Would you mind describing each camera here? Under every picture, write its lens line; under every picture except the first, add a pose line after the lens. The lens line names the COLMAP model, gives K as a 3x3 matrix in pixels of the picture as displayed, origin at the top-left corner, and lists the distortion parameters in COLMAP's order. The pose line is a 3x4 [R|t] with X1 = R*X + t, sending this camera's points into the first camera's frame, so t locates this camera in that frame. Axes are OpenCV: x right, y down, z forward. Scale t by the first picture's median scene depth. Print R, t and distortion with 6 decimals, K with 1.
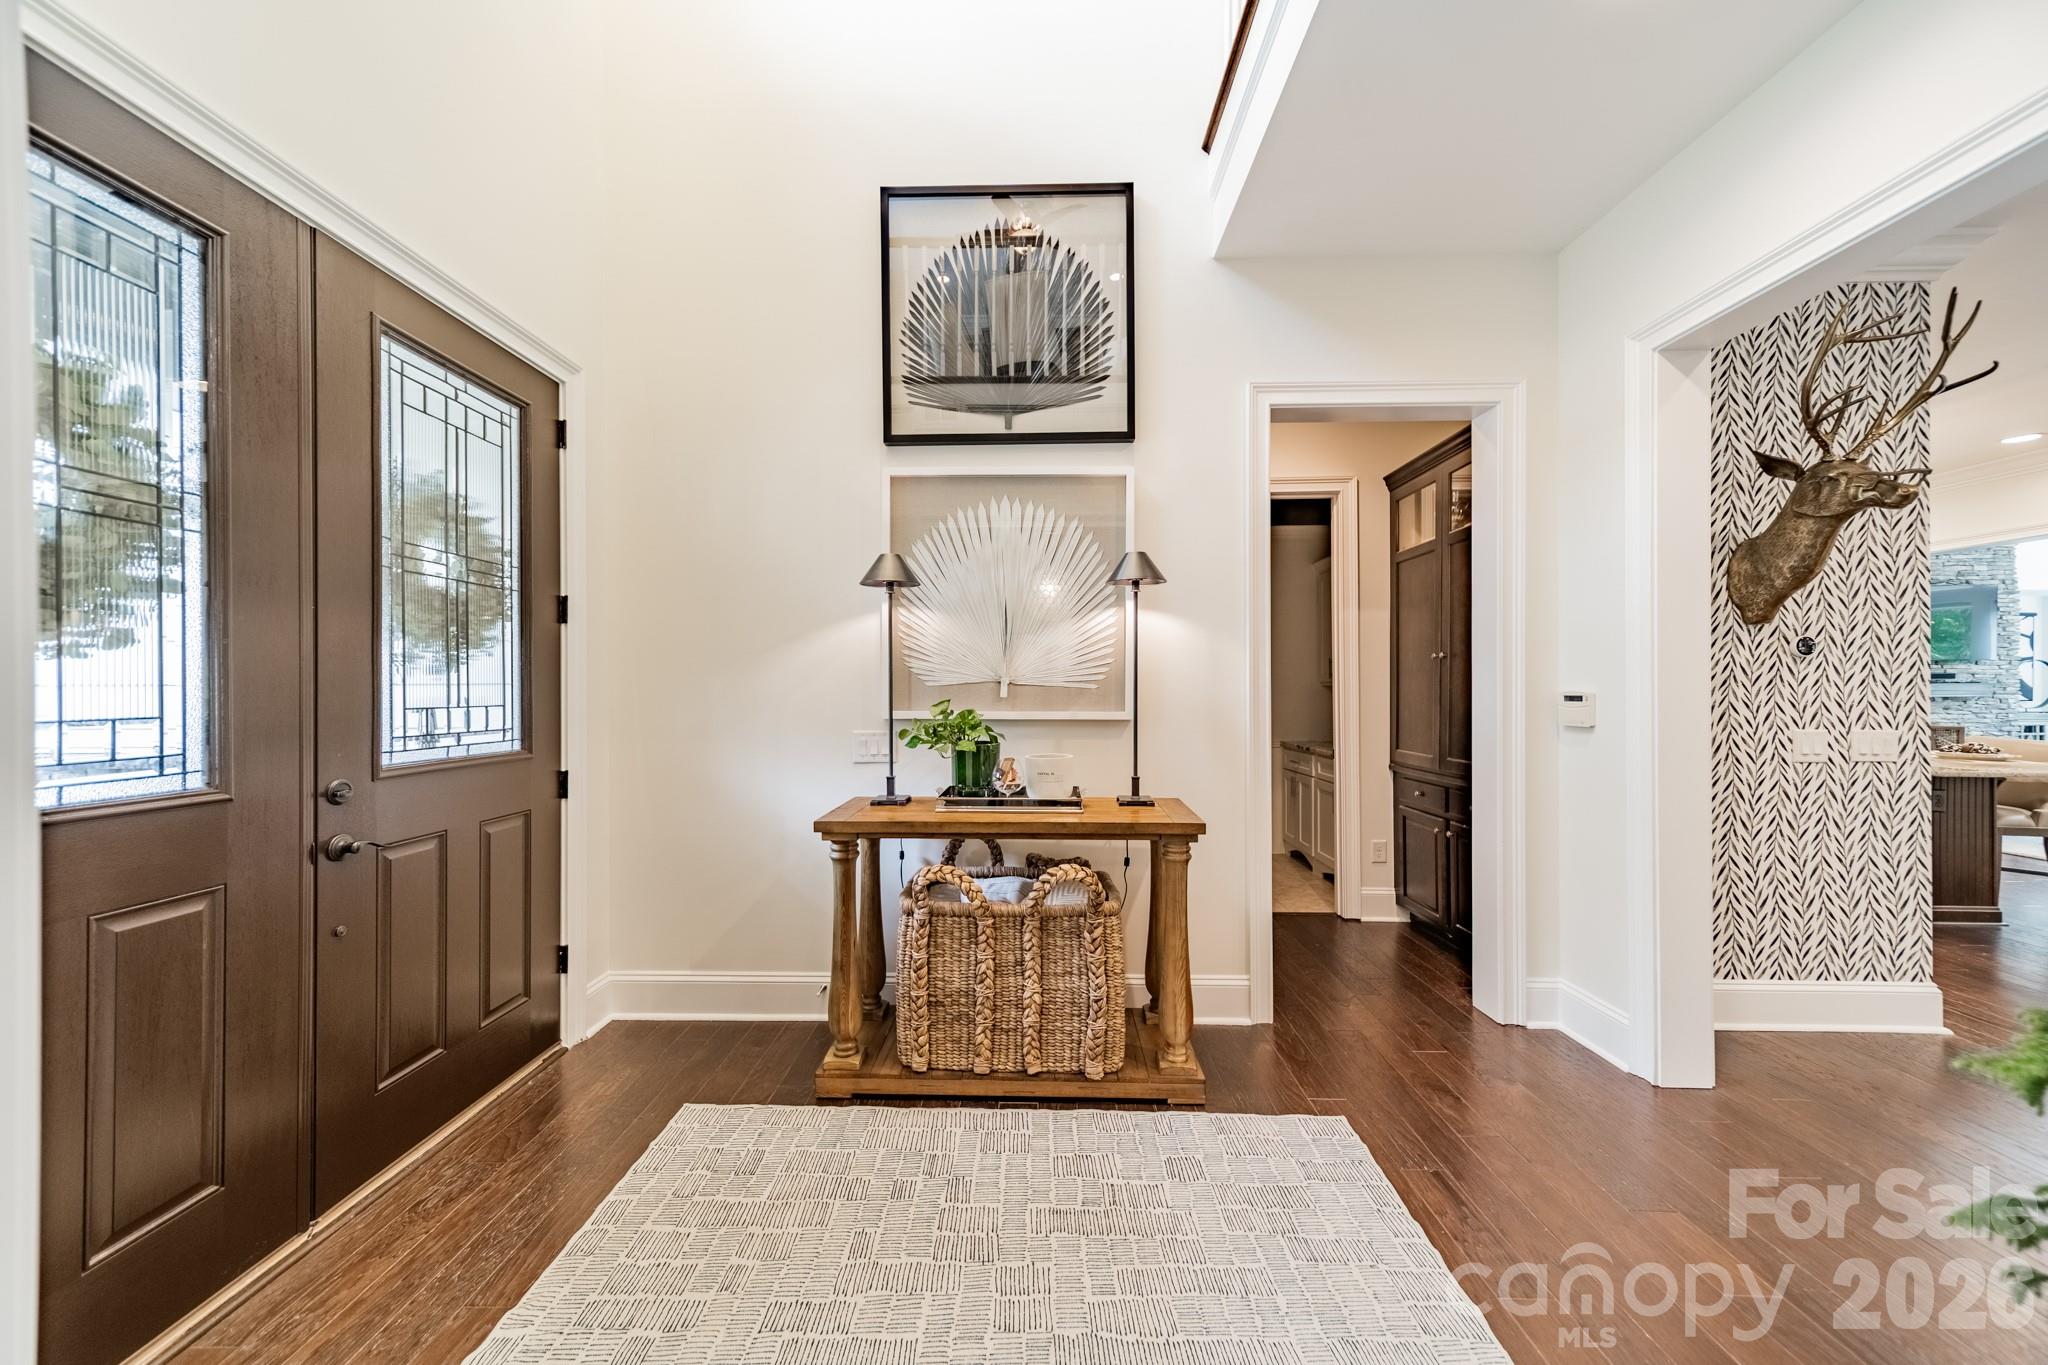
lens RADIAL K [[724.1, 0, 1022.7], [0, 724.1, 694.9], [0, 0, 1]] dist [-0.000536, 0.000004]
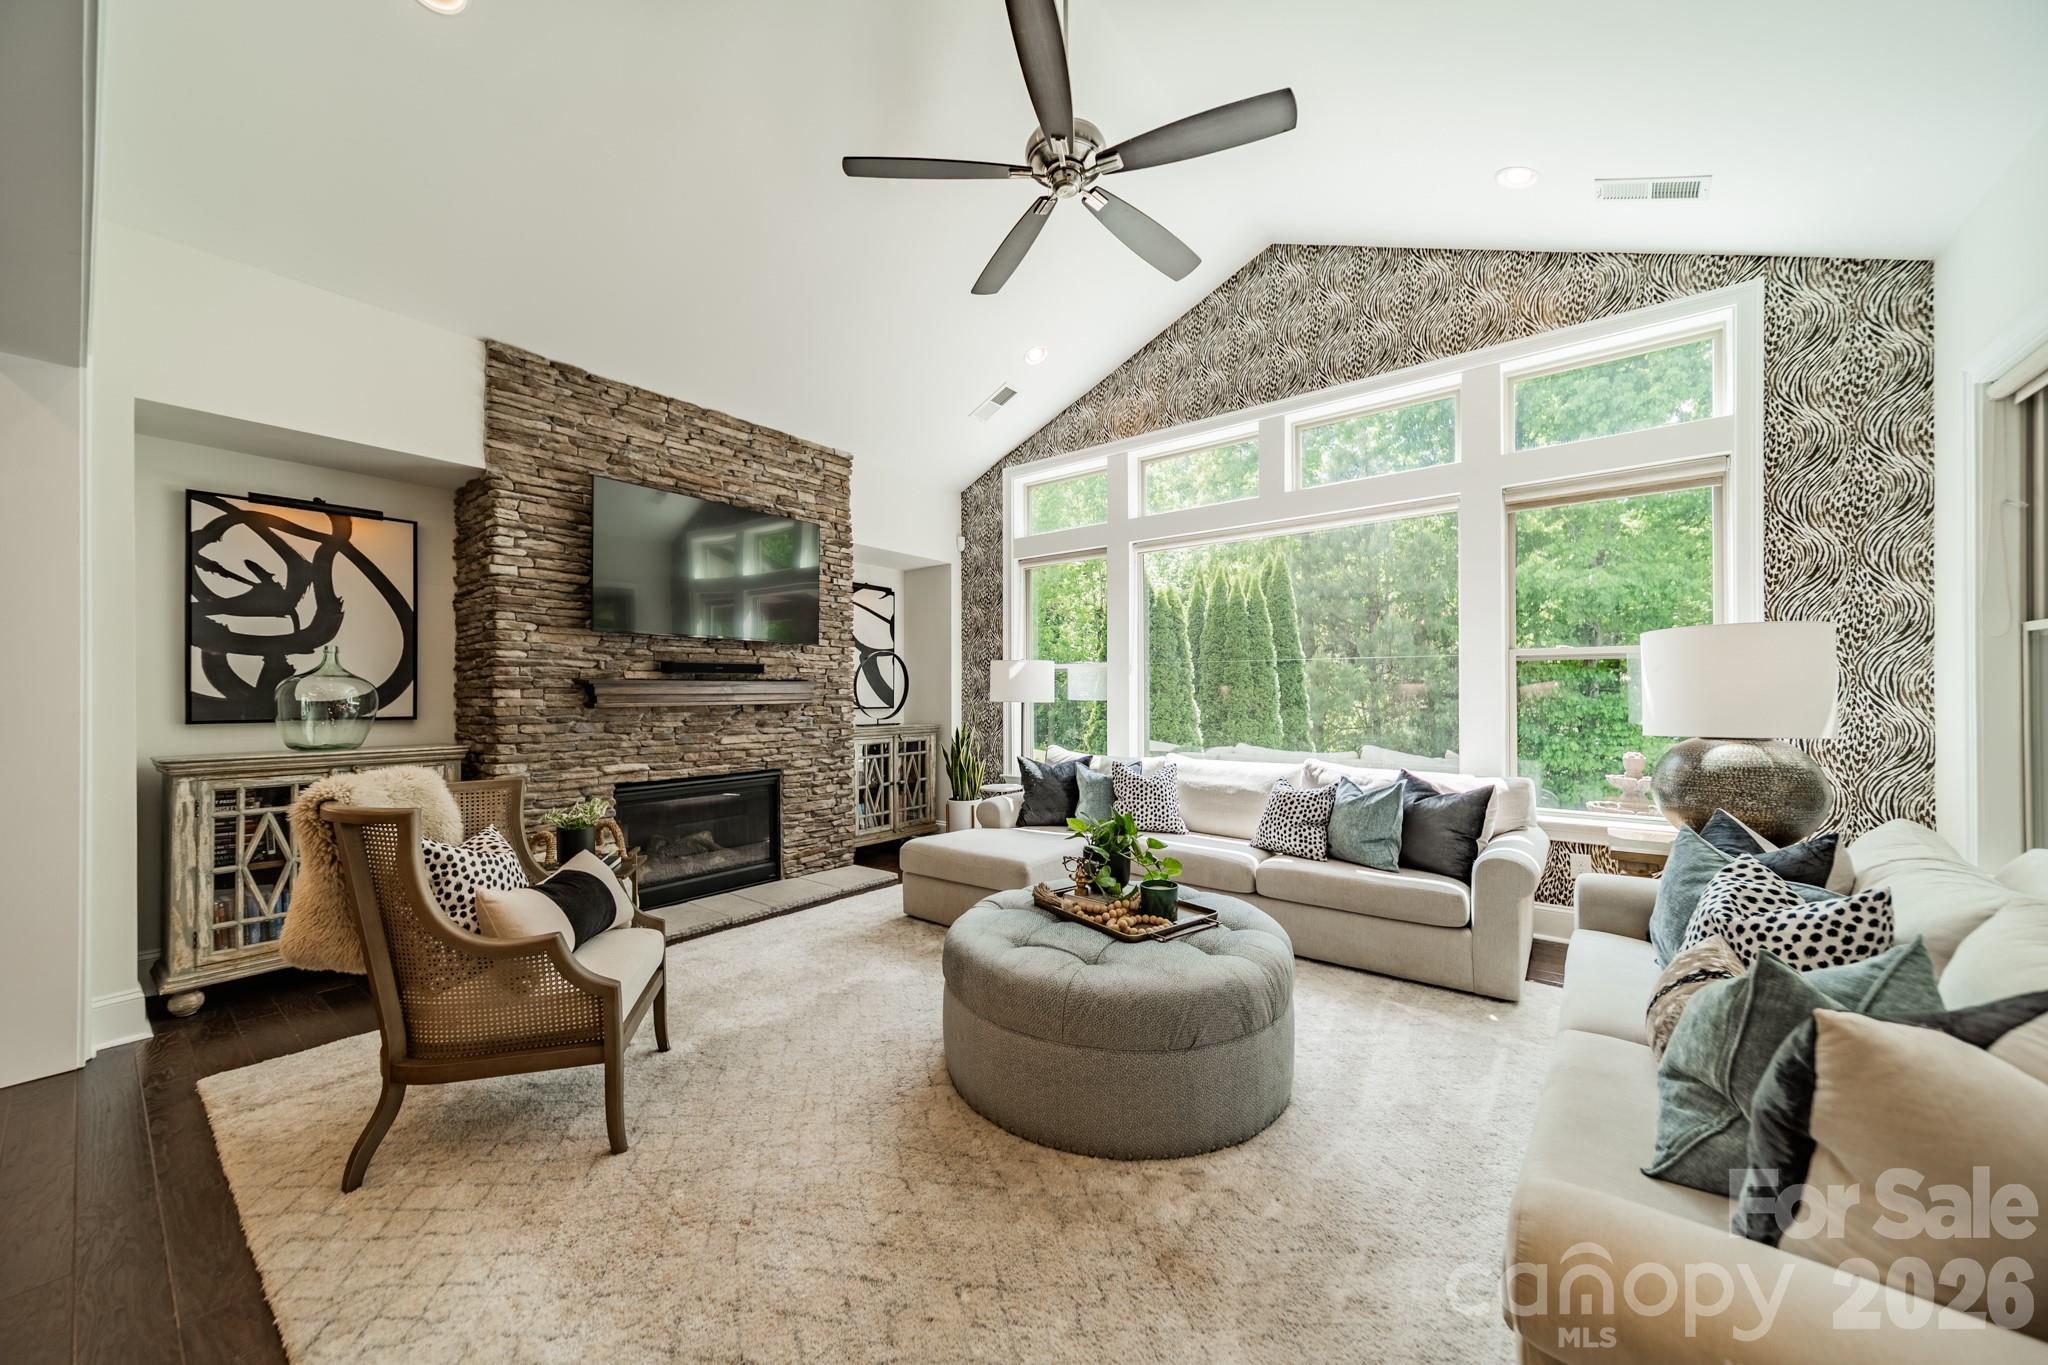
lens RADIAL K [[724.1, 0, 1022.7], [0, 724.1, 694.9], [0, 0, 1]] dist [-0.000536, 0.000004]
pose [[0.590332, 0.002739, 0.807156, 0.928440], [0.002580, 0.999983, -0.005280, -0.001220], [-0.807156, 0.005200, 0.590315, 0.479852]]
